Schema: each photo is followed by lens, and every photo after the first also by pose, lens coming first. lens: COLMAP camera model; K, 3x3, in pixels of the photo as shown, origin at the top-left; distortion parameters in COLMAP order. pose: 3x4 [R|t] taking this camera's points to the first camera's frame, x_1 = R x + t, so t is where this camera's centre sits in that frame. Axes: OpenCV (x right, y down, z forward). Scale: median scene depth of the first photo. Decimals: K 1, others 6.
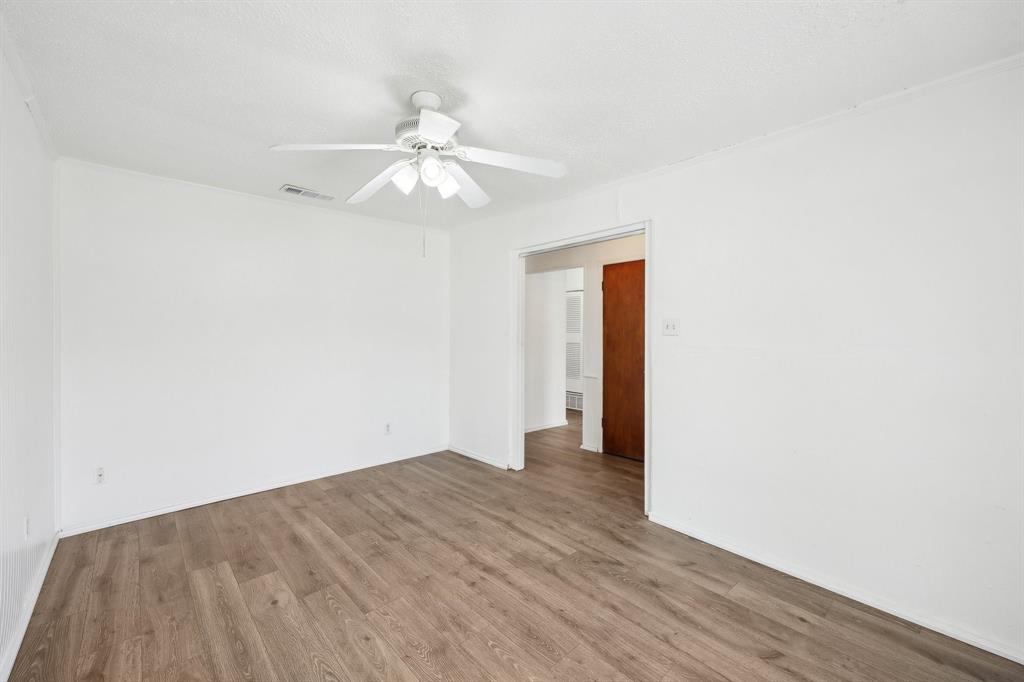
lens RADIAL K [[417.2, 0, 527.2], [0, 417.2, 339.4], [0, 0, 1]] dist [-0.000015, 0.001618]
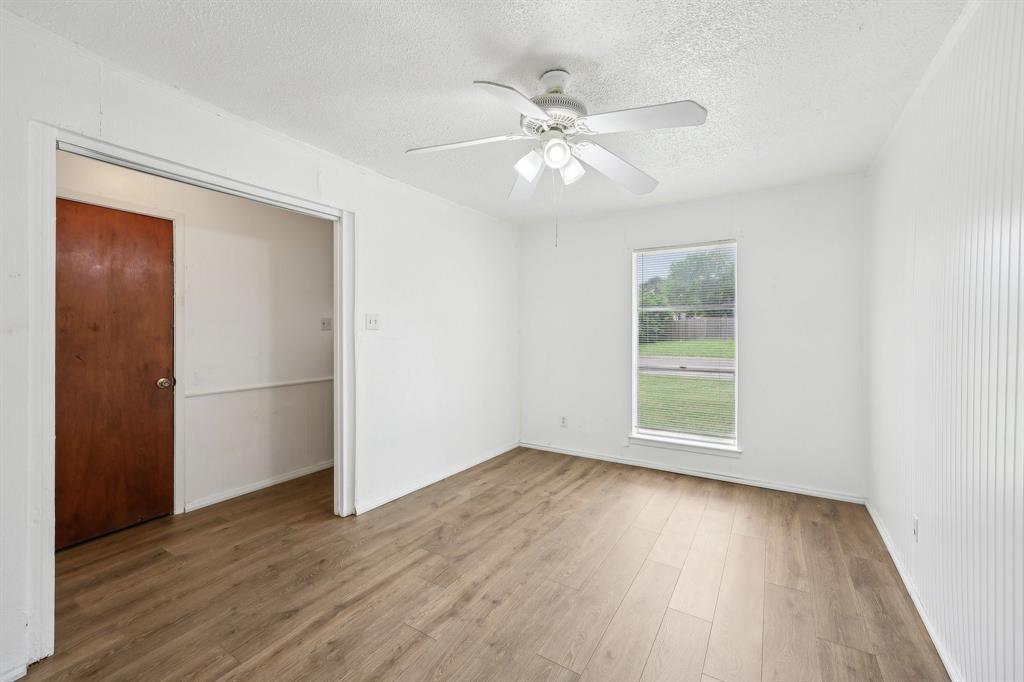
lens RADIAL K [[417.2, 0, 513.0], [0, 417.2, 333.8], [0, 0, 1]] dist [-0.000015, 0.001618]
pose [[-0.251507, -0.009674, 0.967807, -0.989875], [0.018519, 0.999719, 0.014806, -0.008125], [-0.967678, 0.021647, -0.251258, 1.155202]]
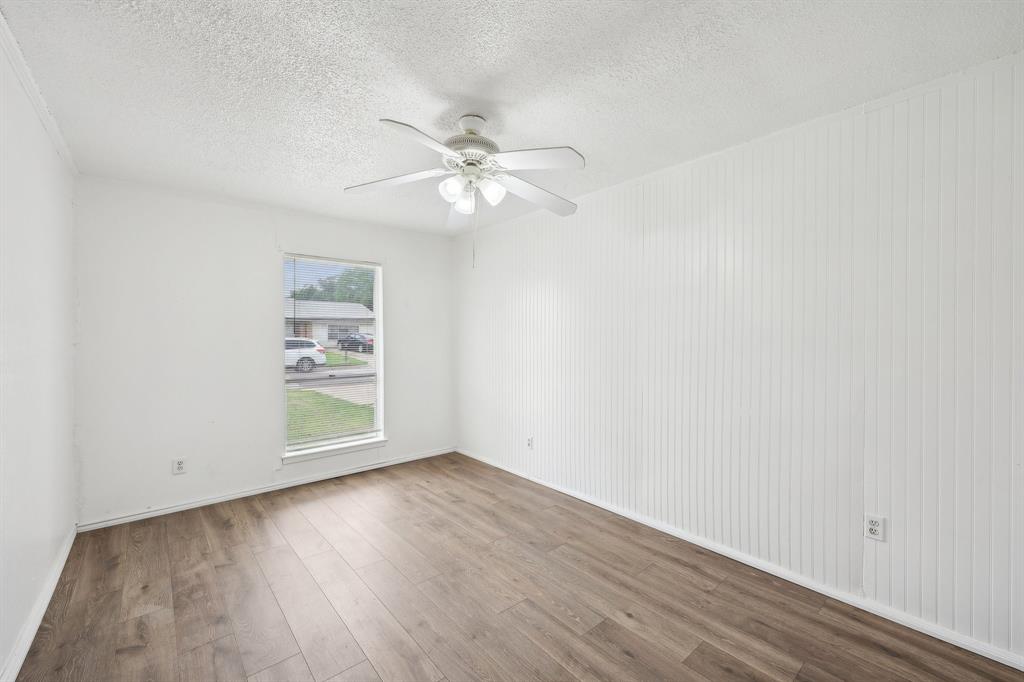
lens RADIAL K [[417.2, 0, 511.7], [0, 417.2, 340.5], [0, 0, 1]] dist [-0.000015, 0.001618]
pose [[-0.997918, 0.009730, 0.063755, -0.372055], [0.011593, 0.999514, 0.028923, -0.025389], [-0.063442, 0.029602, -0.997546, 1.800359]]
